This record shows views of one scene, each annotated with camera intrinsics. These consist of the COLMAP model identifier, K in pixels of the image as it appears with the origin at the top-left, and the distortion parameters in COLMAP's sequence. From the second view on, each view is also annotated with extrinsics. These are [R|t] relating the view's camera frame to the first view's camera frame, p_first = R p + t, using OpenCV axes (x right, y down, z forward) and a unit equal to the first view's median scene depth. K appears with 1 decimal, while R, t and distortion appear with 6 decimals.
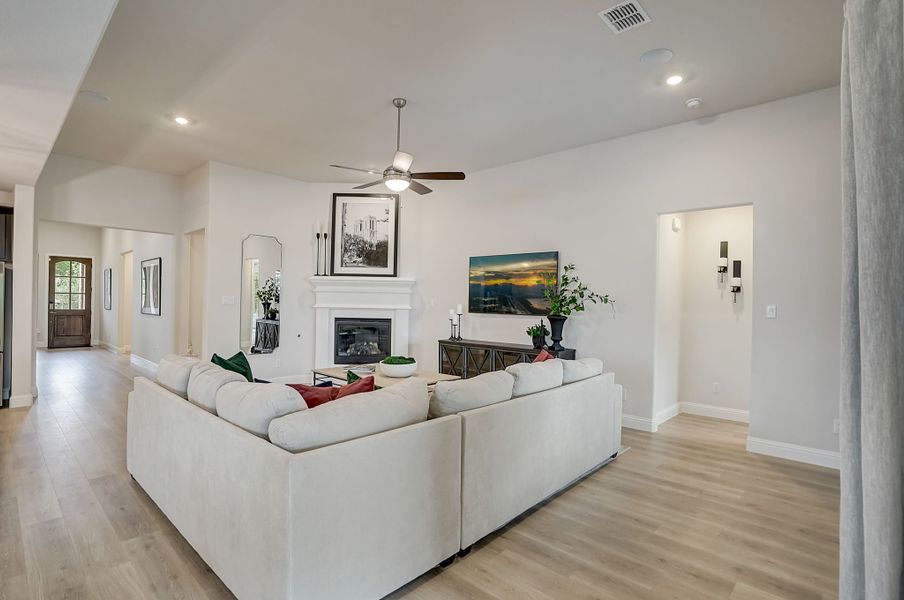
lens RADIAL K [[444.5, 0, 452.0], [0, 444.5, 300.0], [0, 0, 1]] dist [-0.027562, 0.000537]
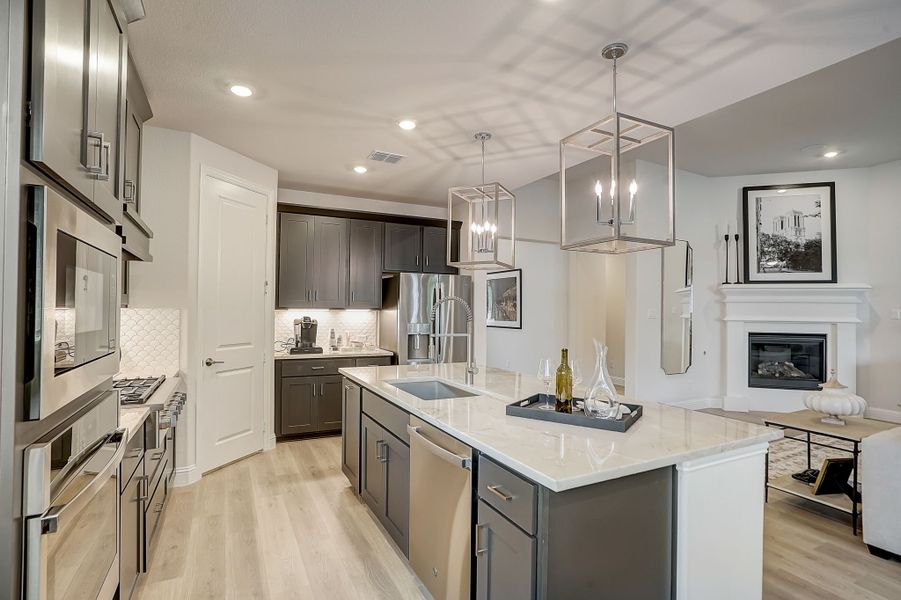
lens RADIAL K [[443.0, 0, 450.5], [0, 443.0, 300.0], [0, 0, 1]] dist [-0.027562, 0.000537]
pose [[0.942165, -0.014311, -0.334843, -0.523627], [0.006893, 0.999704, -0.023329, -0.007130], [0.335078, 0.019672, 0.941985, 0.016239]]
